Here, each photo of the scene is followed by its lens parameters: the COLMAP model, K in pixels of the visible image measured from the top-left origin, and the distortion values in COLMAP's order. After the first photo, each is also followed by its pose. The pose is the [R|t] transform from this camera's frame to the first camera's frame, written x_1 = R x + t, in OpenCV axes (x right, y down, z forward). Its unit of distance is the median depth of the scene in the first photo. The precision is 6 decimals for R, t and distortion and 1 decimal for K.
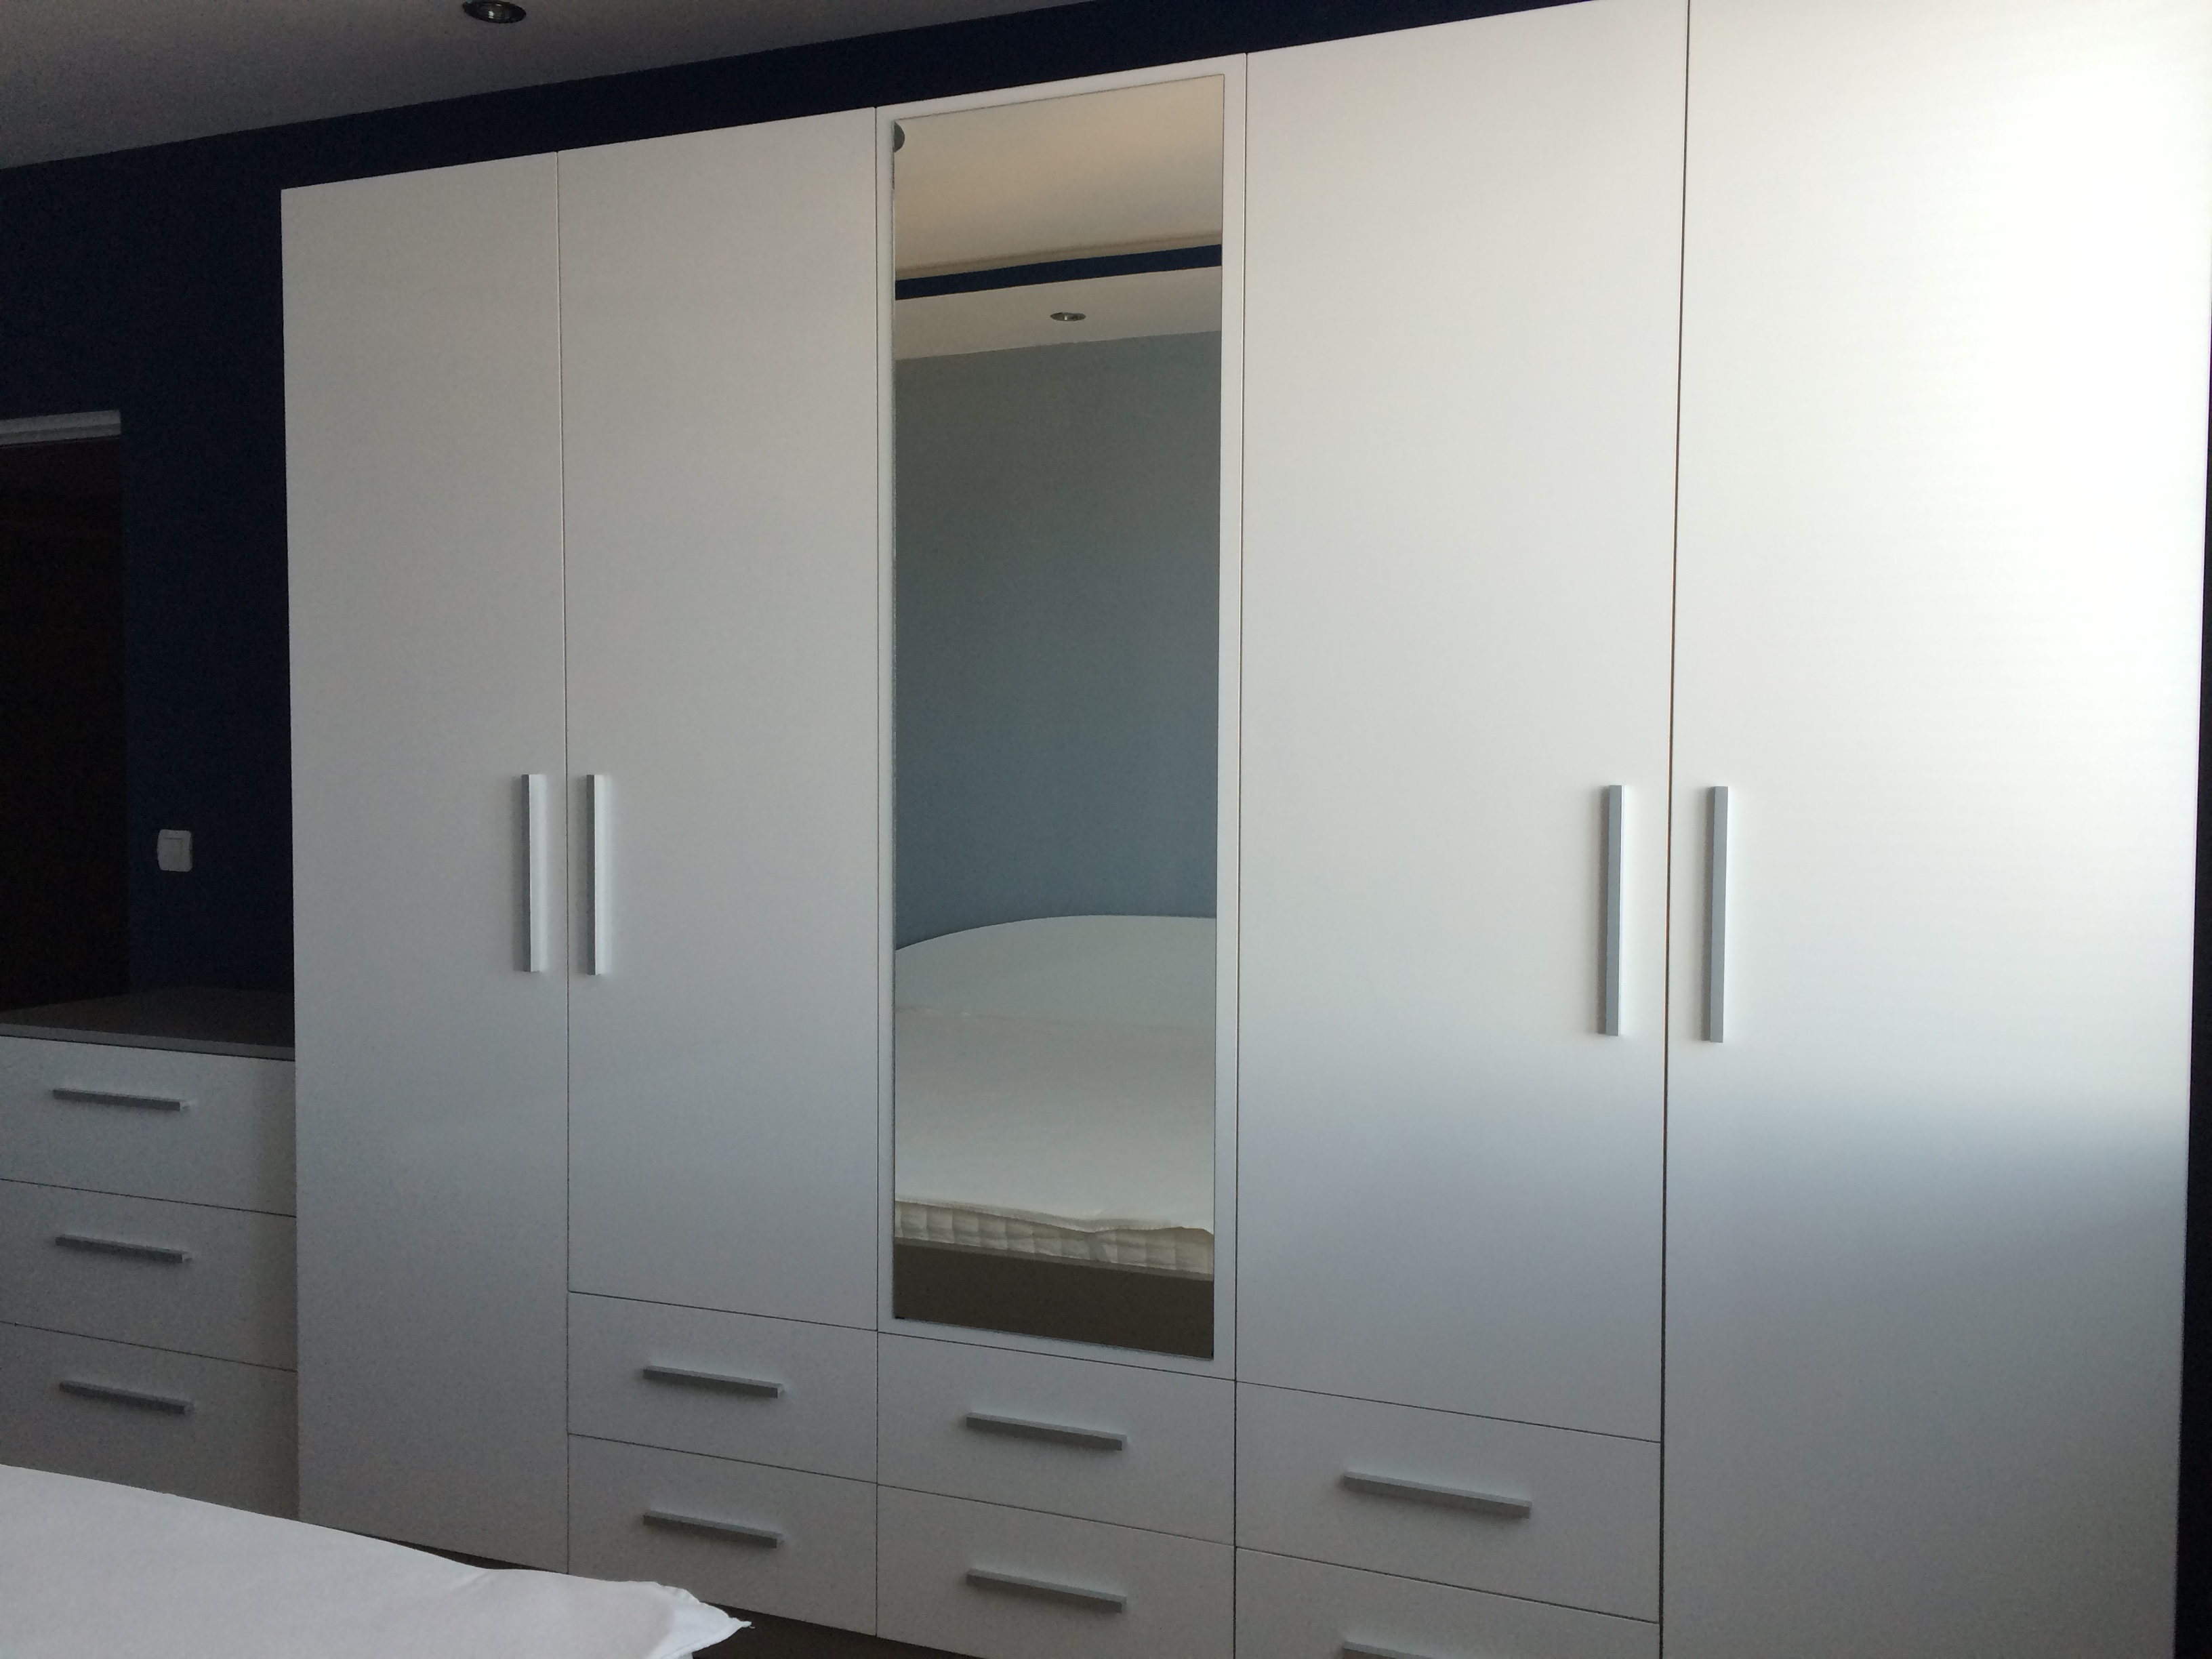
lens RADIAL K [[1894.1, 0, 1113.1], [0, 1894.1, 836.8], [0, 0, 1]] dist [0.080136, -0.084713]
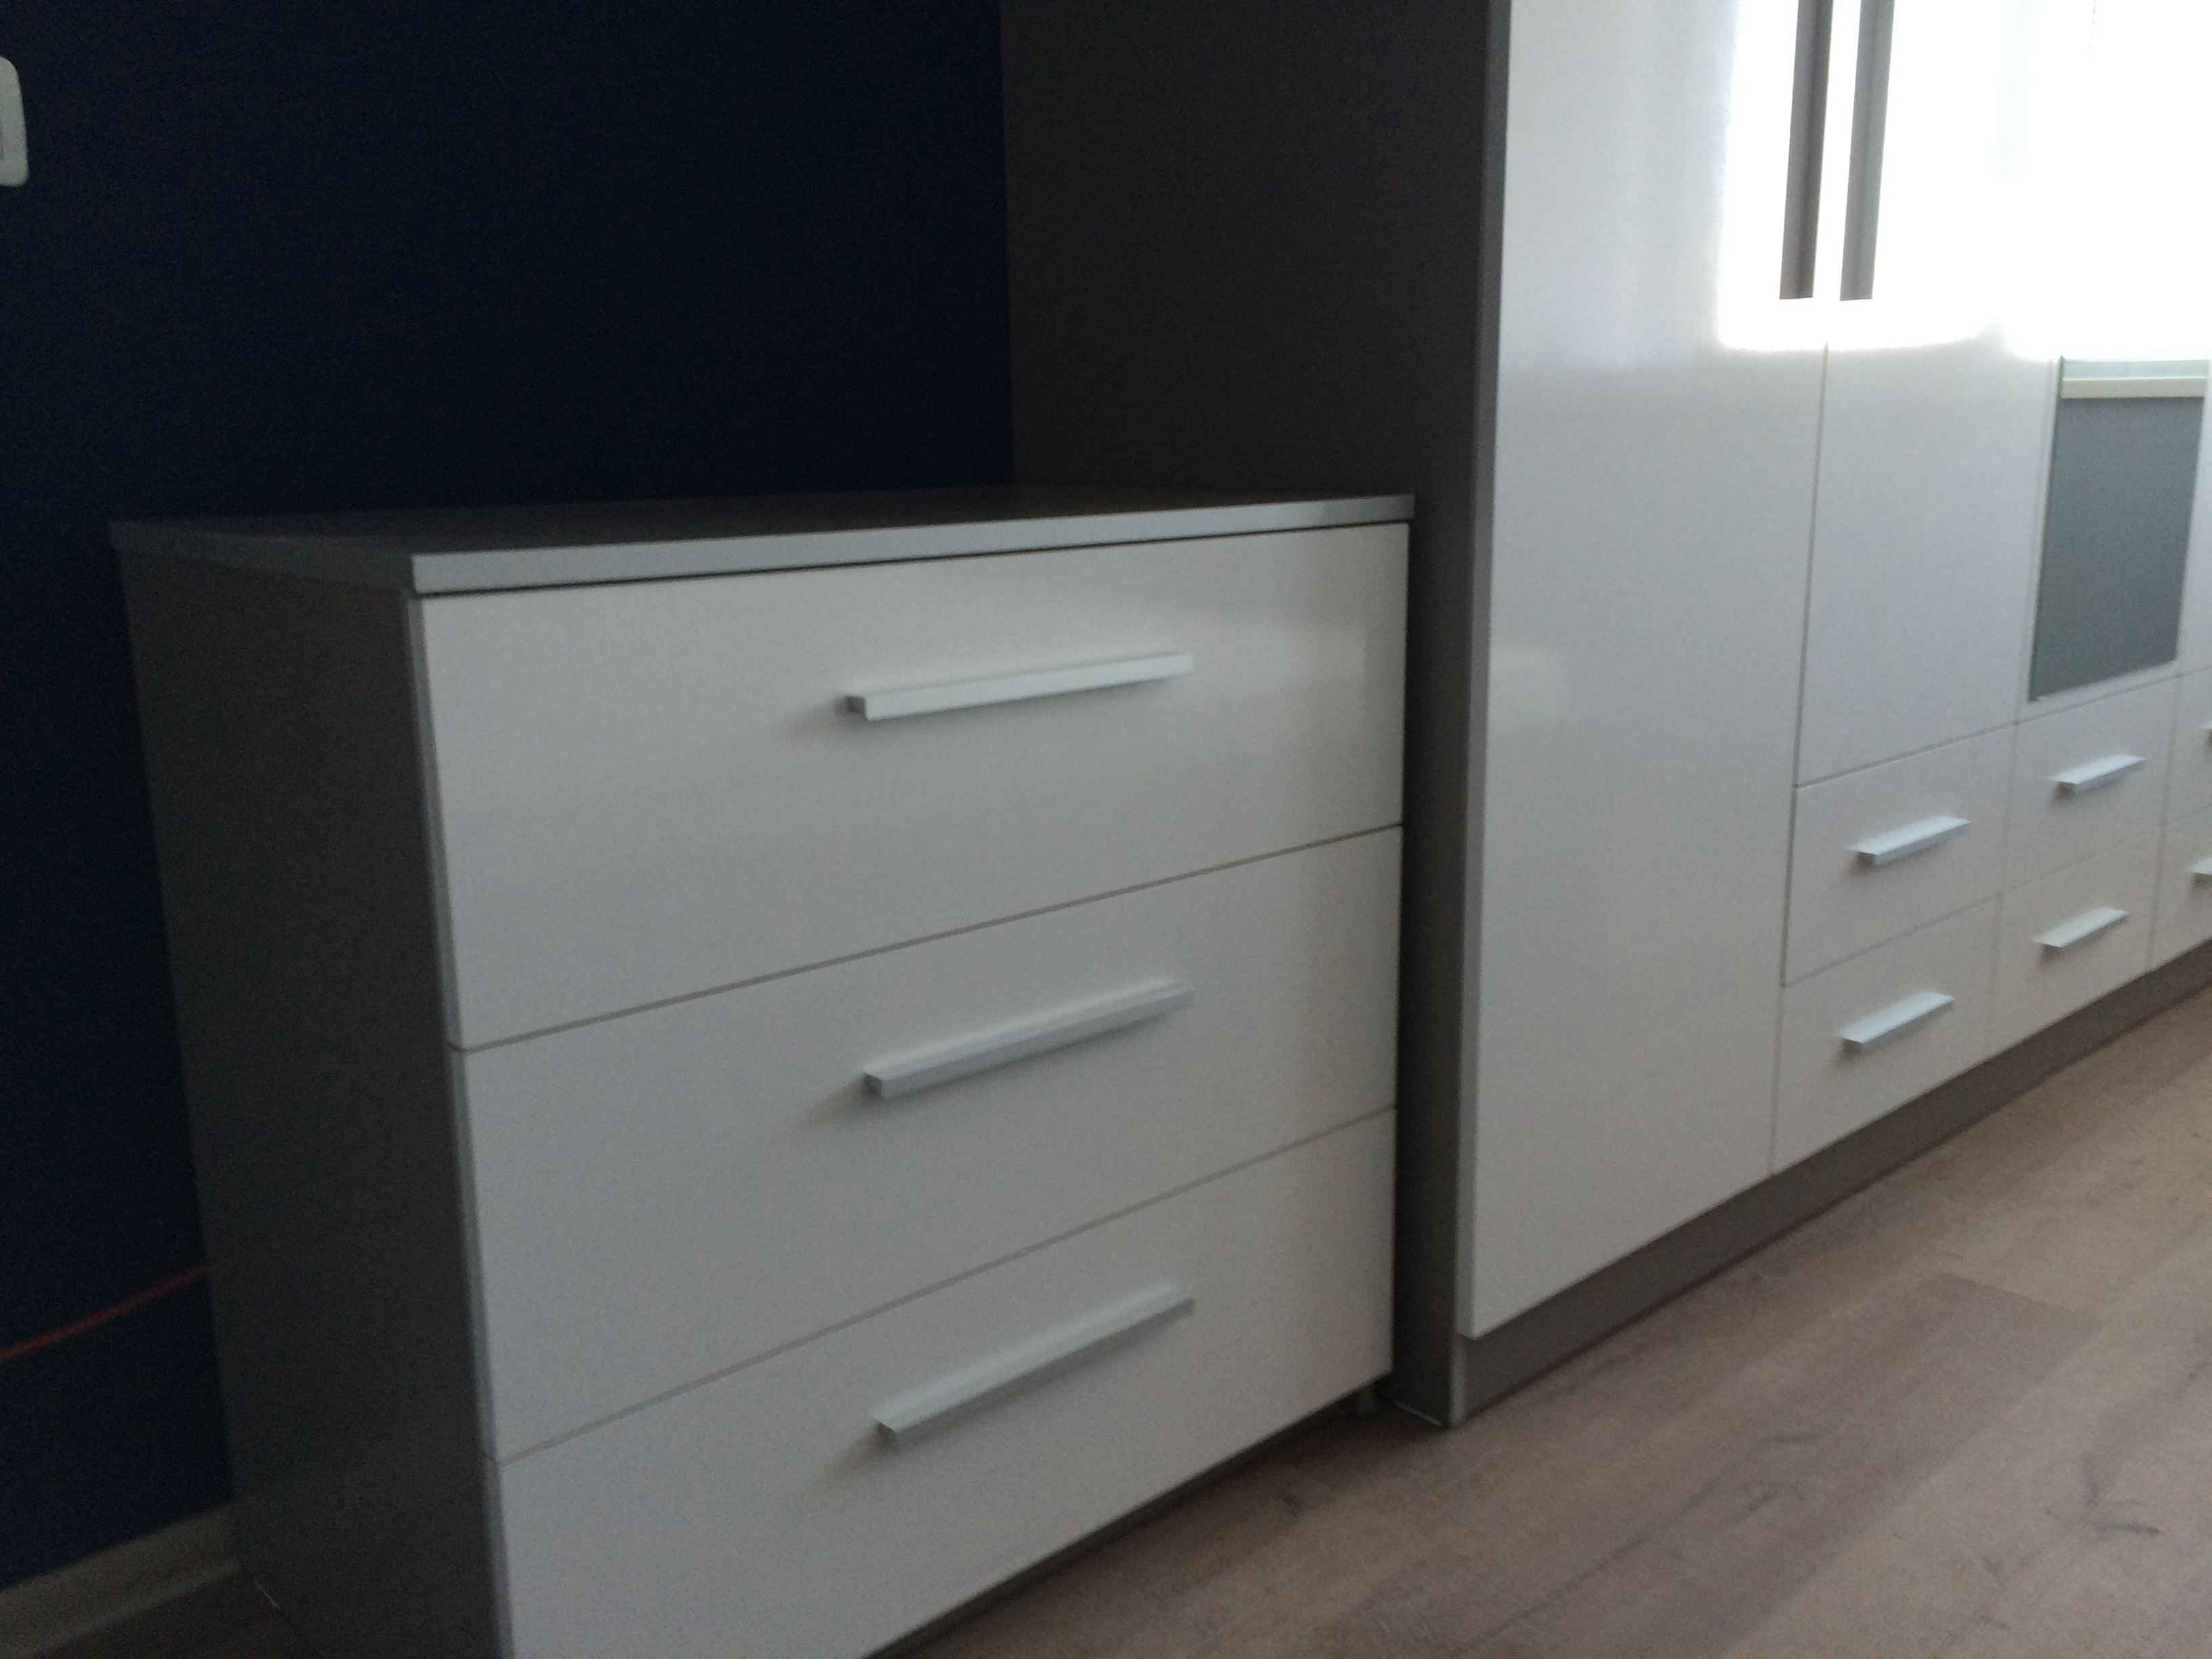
lens RADIAL K [[1894.1, 0, 1113.1], [0, 1894.1, 836.8], [0, 0, 1]] dist [0.080136, -0.084713]
pose [[0.399435, -0.229157, 0.887659, -0.954938], [0.024381, 0.970568, 0.239589, 0.086053], [-0.916437, -0.074058, 0.393266, 0.935598]]
